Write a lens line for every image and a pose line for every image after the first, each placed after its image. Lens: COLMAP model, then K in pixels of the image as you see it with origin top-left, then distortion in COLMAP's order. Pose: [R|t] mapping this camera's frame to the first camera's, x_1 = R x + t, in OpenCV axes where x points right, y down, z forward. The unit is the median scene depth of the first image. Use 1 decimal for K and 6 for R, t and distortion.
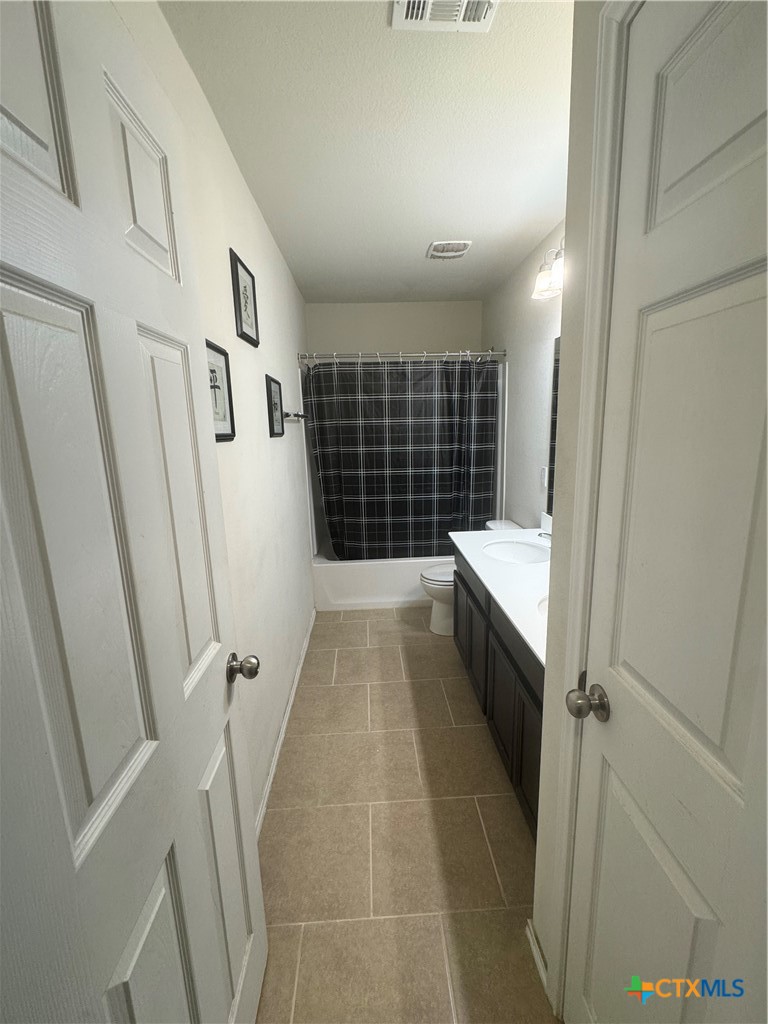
lens RADIAL K [[444.2, 0, 384.9], [0, 444.2, 511.6], [0, 0, 1]] dist [0.000066, 0.000360]
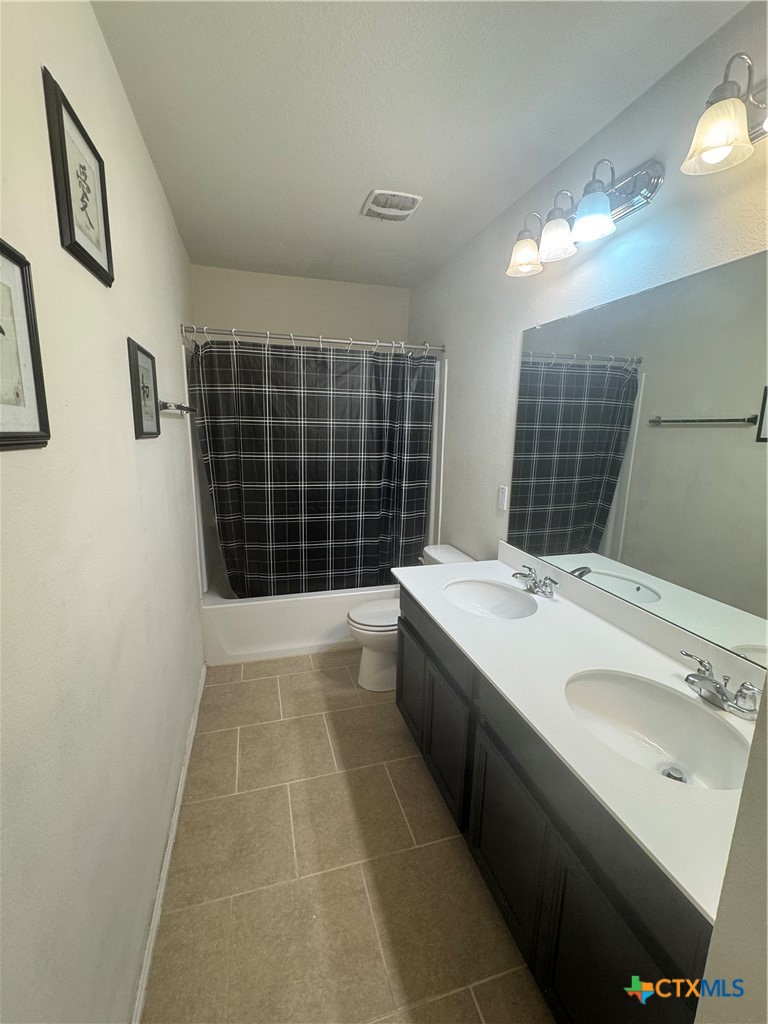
lens RADIAL K [[444.2, 0, 384.9], [0, 444.2, 512.9], [0, 0, 1]] dist [0.000066, 0.000360]
pose [[0.970491, -0.001554, 0.241134, -0.048612], [0.002622, 0.999988, -0.004111, -0.042026], [-0.241124, 0.004622, 0.970483, 0.218632]]
